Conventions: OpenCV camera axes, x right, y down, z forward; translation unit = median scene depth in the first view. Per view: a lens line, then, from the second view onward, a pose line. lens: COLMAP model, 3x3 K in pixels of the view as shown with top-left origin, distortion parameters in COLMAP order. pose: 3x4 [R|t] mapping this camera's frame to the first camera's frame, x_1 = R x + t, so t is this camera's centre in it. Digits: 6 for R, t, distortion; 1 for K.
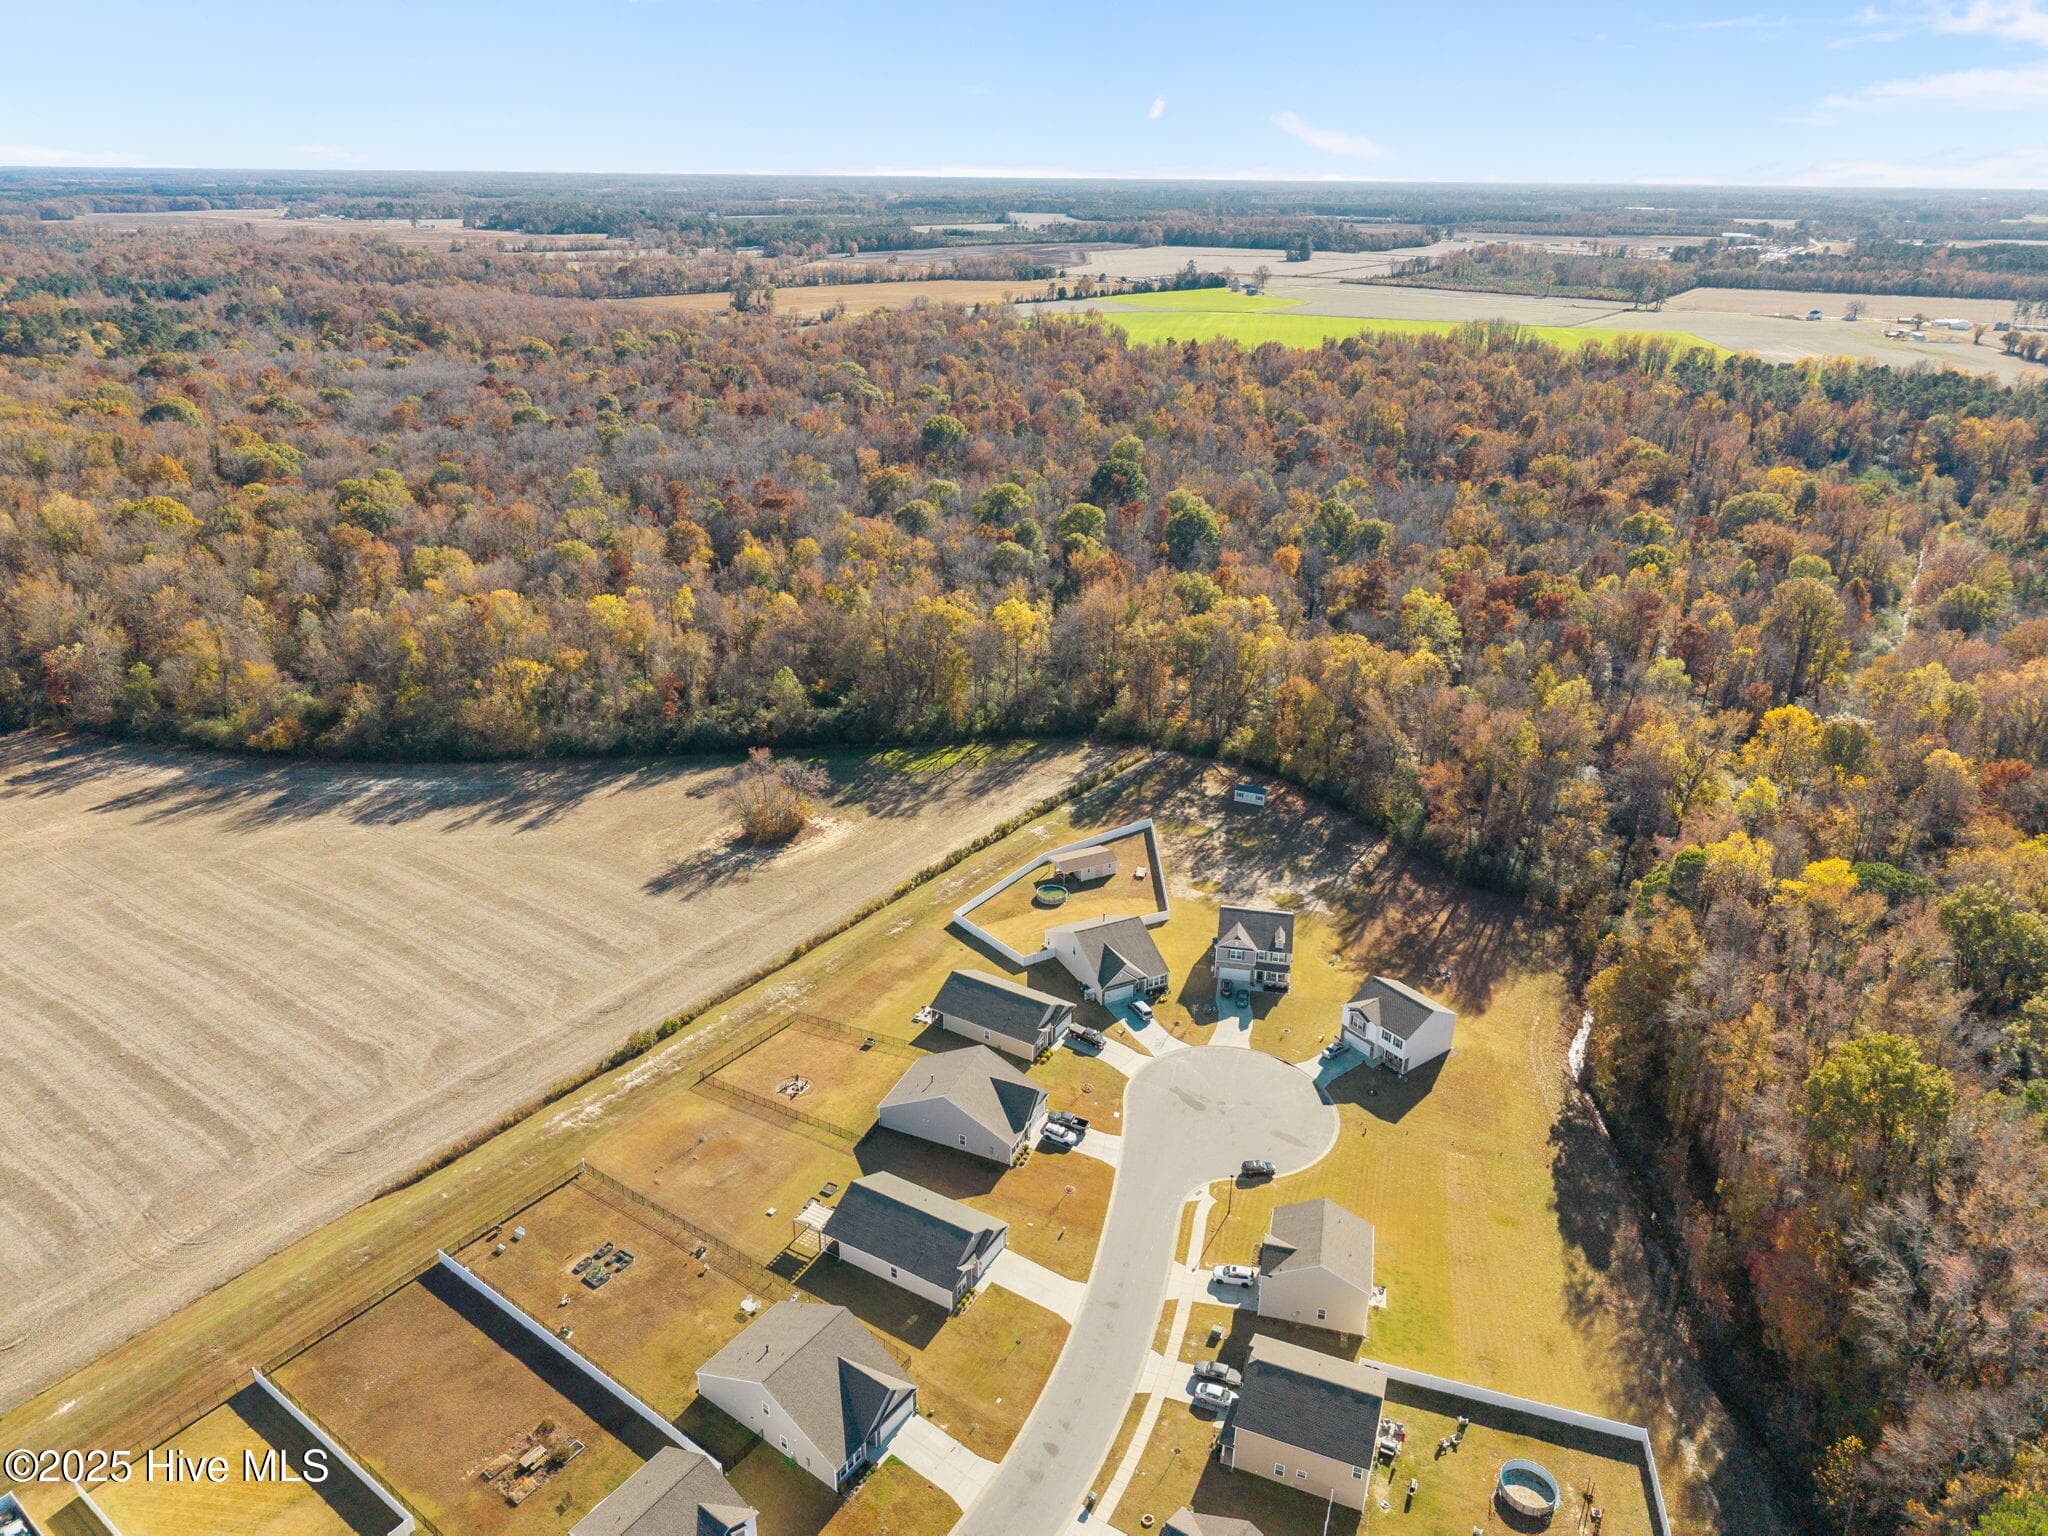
lens RADIAL K [[1365.2, 0, 1024.0], [0, 1365.2, 768.0], [0, 0, 1]] dist [0.010644, -0.004302]
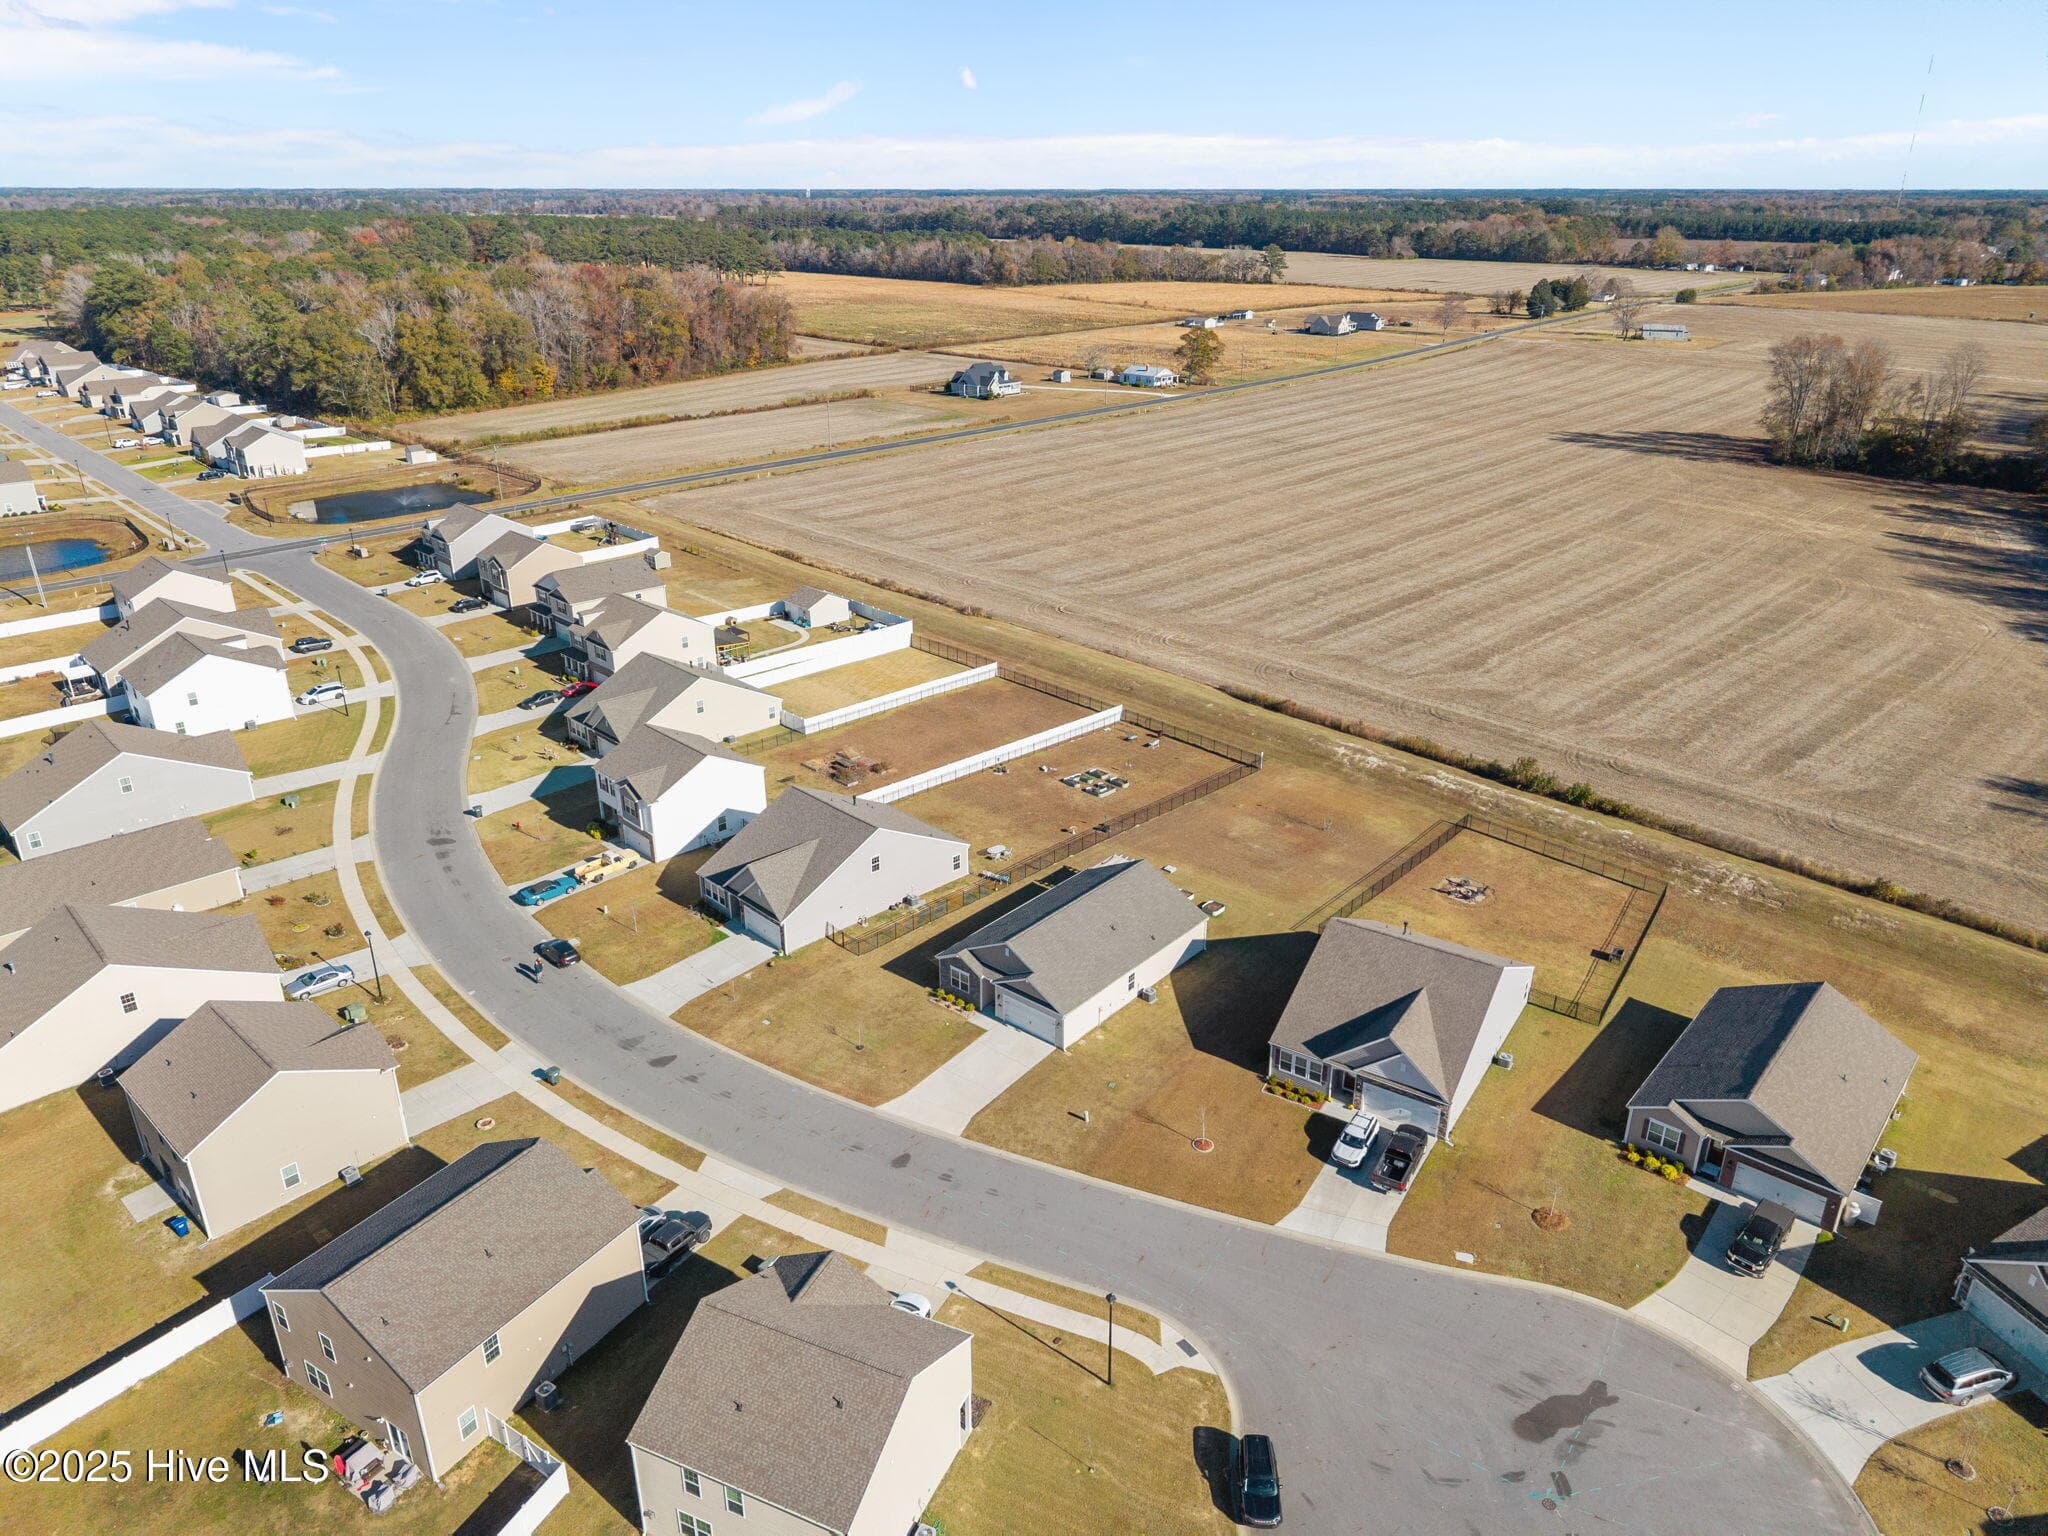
lens RADIAL K [[1371.5, 0, 1013.7], [0, 1371.5, 750.2], [0, 0, 1]] dist [0.109926, -0.165477]
pose [[-0.182531, 0.365762, -0.912634, 0.437875], [-0.396859, 0.821843, 0.408750, 0.006053], [0.899547, 0.436797, -0.004856, 0.832381]]
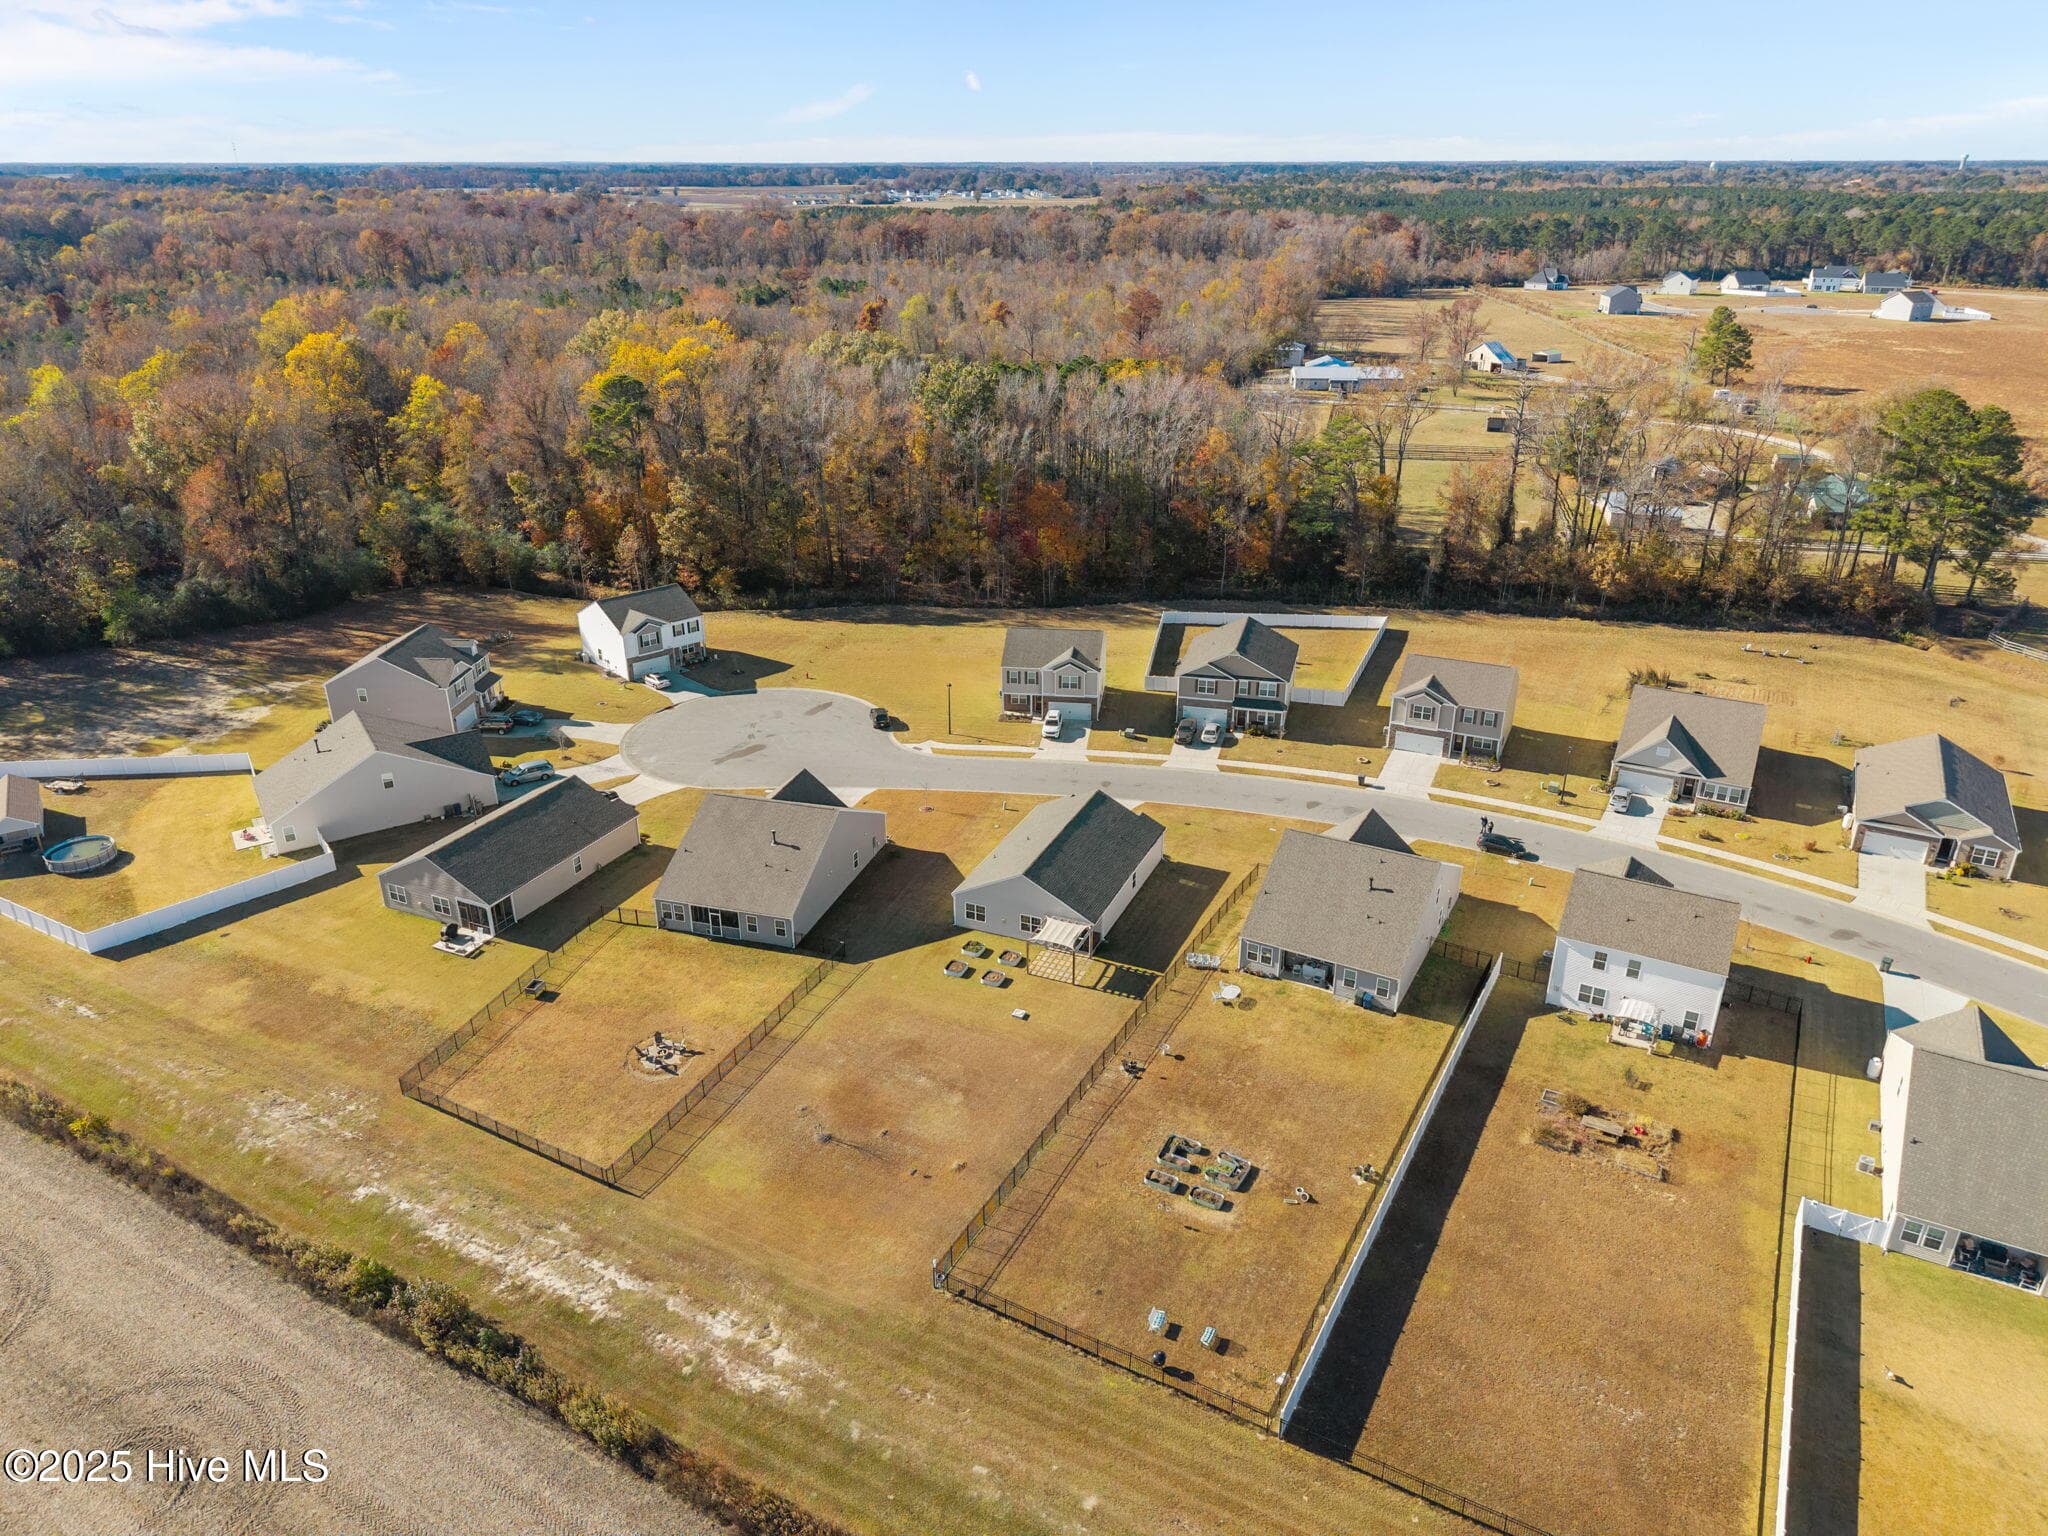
lens RADIAL K [[1371.5, 0, 1013.7], [0, 1371.5, 750.2], [0, 0, 1]] dist [0.109926, -0.165477]
pose [[-0.111383, -0.404370, 0.907788, -0.631328], [0.401115, 0.817464, 0.413351, -0.019625], [-0.909231, 0.410168, 0.071147, 0.837973]]
